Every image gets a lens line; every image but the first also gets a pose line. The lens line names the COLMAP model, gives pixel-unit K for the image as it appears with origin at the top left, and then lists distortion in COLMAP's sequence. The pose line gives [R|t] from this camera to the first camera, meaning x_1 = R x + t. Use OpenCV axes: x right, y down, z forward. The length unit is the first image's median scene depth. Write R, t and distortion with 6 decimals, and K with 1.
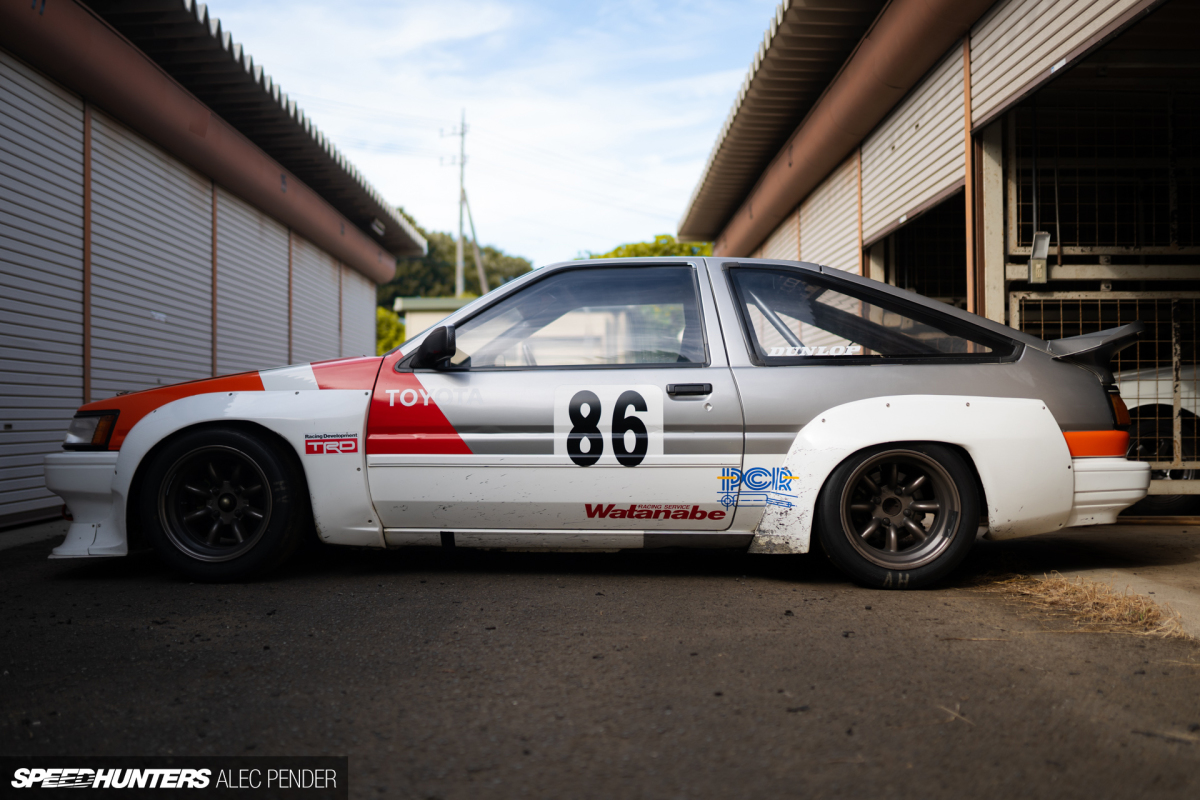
lens RADIAL K [[1191.0, 0, 599.7], [0, 1191.0, 400.2], [0, 0, 1]] dist [-0.018854, 0.000000]
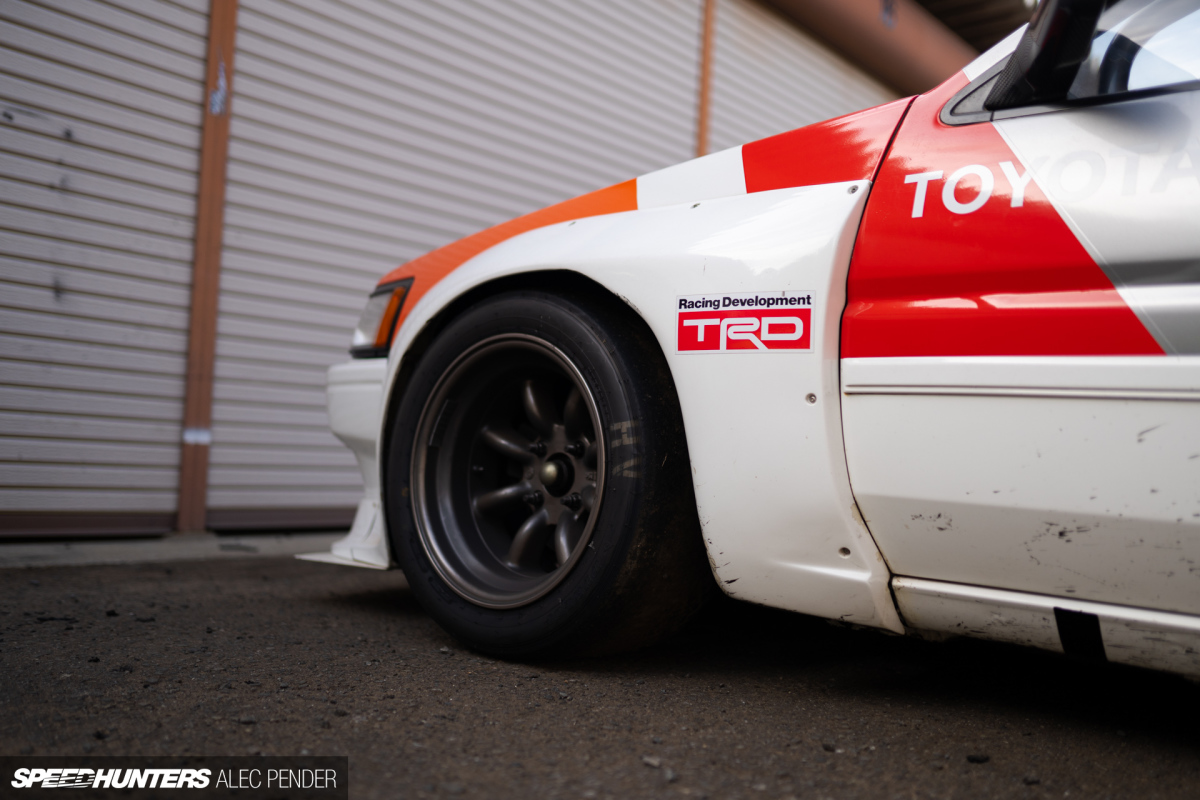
lens RADIAL K [[1191.0, 0, 595.4], [0, 1191.0, 401.1], [0, 0, 1]] dist [-0.018854, 0.000000]
pose [[0.780439, 0.026806, -0.624658, -0.033097], [-0.052222, 0.998384, -0.022401, 0.069536], [0.623048, 0.050103, 0.780577, 0.680949]]
